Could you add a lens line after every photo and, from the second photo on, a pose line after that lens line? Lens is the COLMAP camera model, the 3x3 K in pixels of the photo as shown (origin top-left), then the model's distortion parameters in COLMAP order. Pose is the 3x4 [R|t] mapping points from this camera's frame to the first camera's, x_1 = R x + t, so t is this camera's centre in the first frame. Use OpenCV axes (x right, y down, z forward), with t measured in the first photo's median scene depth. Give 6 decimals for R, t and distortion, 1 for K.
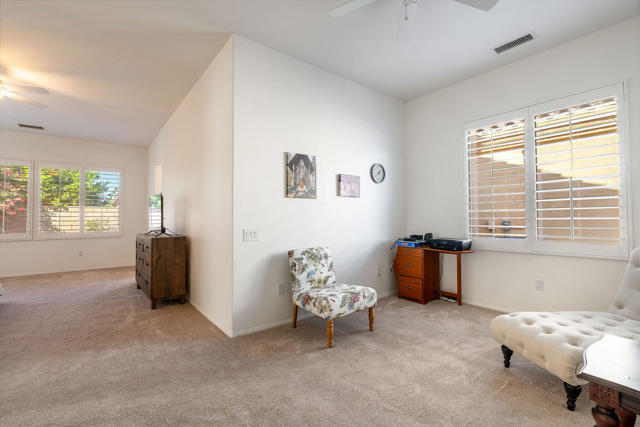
lens RADIAL K [[287.9, 0, 317.1], [0, 287.9, 213.0], [0, 0, 1]] dist [-0.007394, 0.000430]
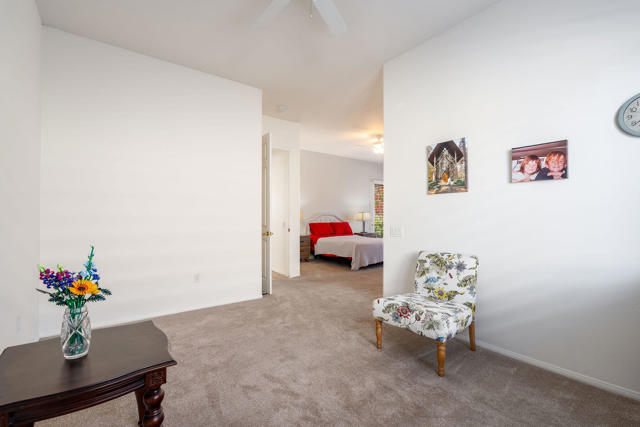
lens RADIAL K [[287.9, 0, 320.1], [0, 287.9, 214.3], [0, 0, 1]] dist [-0.007394, 0.000430]
pose [[-0.008979, -0.001872, -0.999958, 0.800640], [0.019558, 0.999807, -0.002047, 0.004663], [0.999768, -0.019576, -0.008941, 0.631907]]
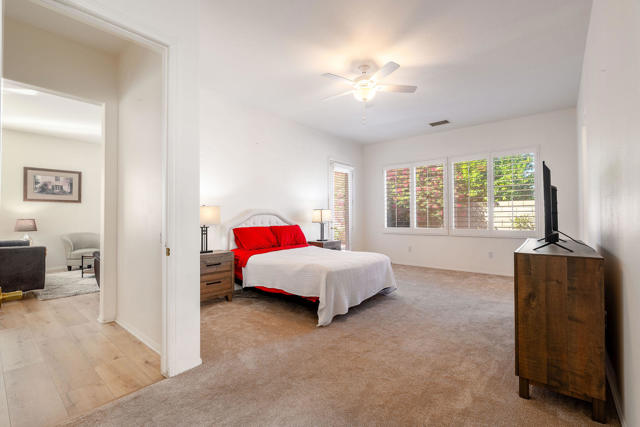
lens RADIAL K [[287.9, 0, 321.3], [0, 287.9, 210.8], [0, 0, 1]] dist [-0.007394, 0.000430]
pose [[0.219300, -0.014558, -0.975549, -0.180606], [0.023094, 0.999686, -0.009727, 0.013274], [0.975384, -0.020396, 0.219567, 0.626432]]
